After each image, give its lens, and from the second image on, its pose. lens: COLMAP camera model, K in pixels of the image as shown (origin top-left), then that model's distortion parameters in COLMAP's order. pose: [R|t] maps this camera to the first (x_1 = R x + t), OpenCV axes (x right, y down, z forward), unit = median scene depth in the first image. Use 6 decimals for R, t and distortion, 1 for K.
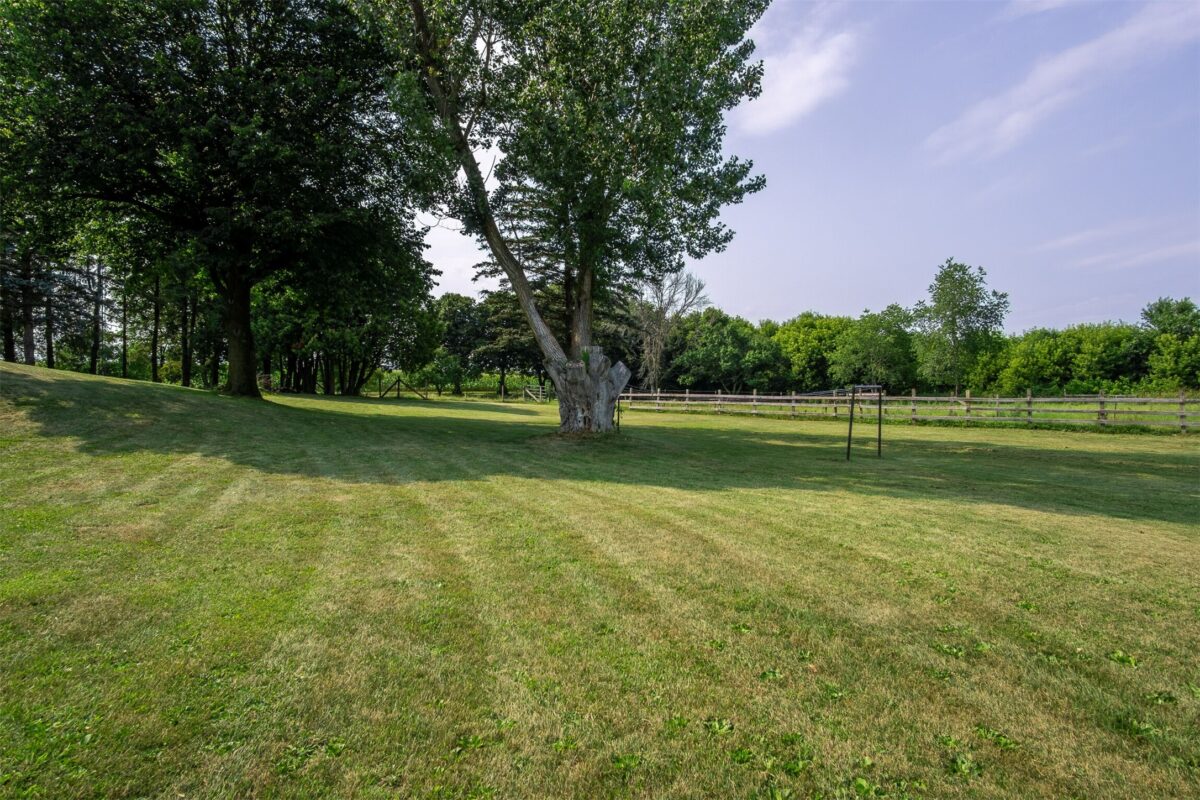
lens RADIAL K [[691.7, 0, 600.0], [0, 691.7, 400.0], [0, 0, 1]] dist [-0.022591, -0.002103]
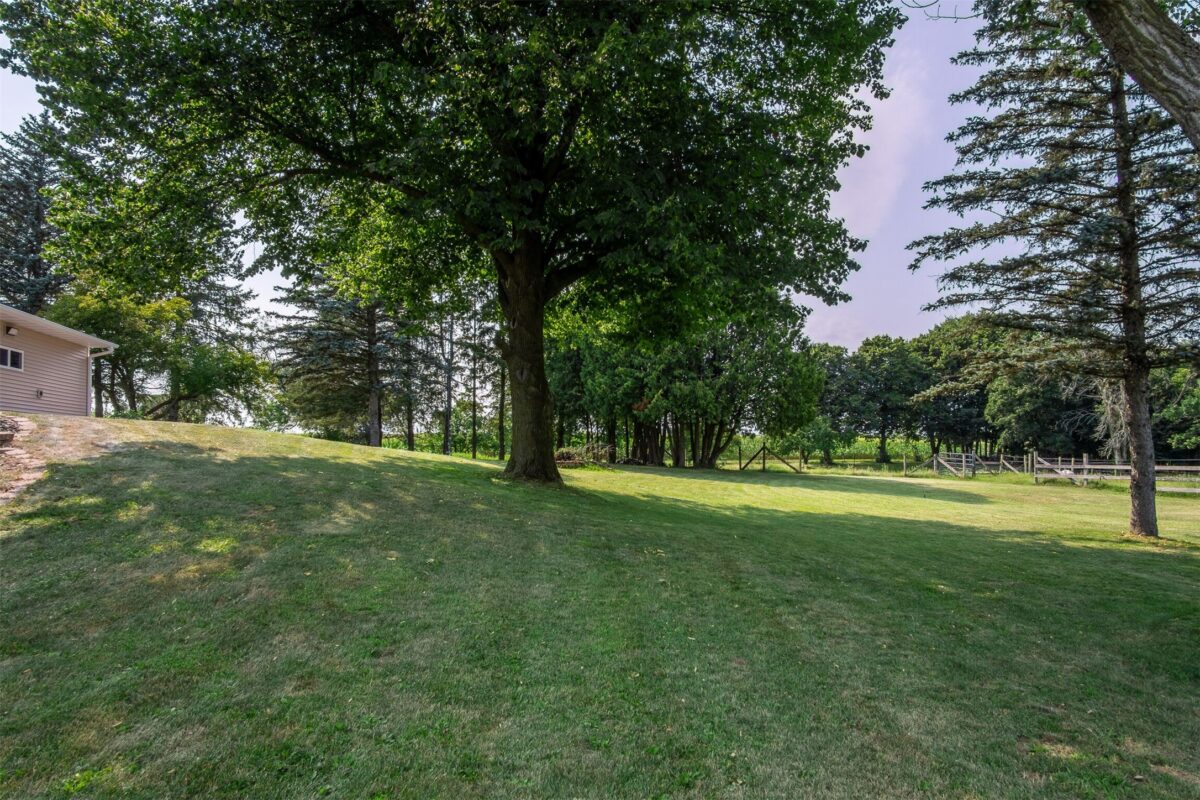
lens RADIAL K [[654.0, 0, 600.0], [0, 654.0, 400.0], [0, 0, 1]] dist [-0.002657, -0.000200]
pose [[0.873871, -0.045092, -0.484063, -0.100894], [-0.002342, 0.995287, -0.096942, -0.011058], [0.486153, 0.085848, 0.869647, 0.285016]]
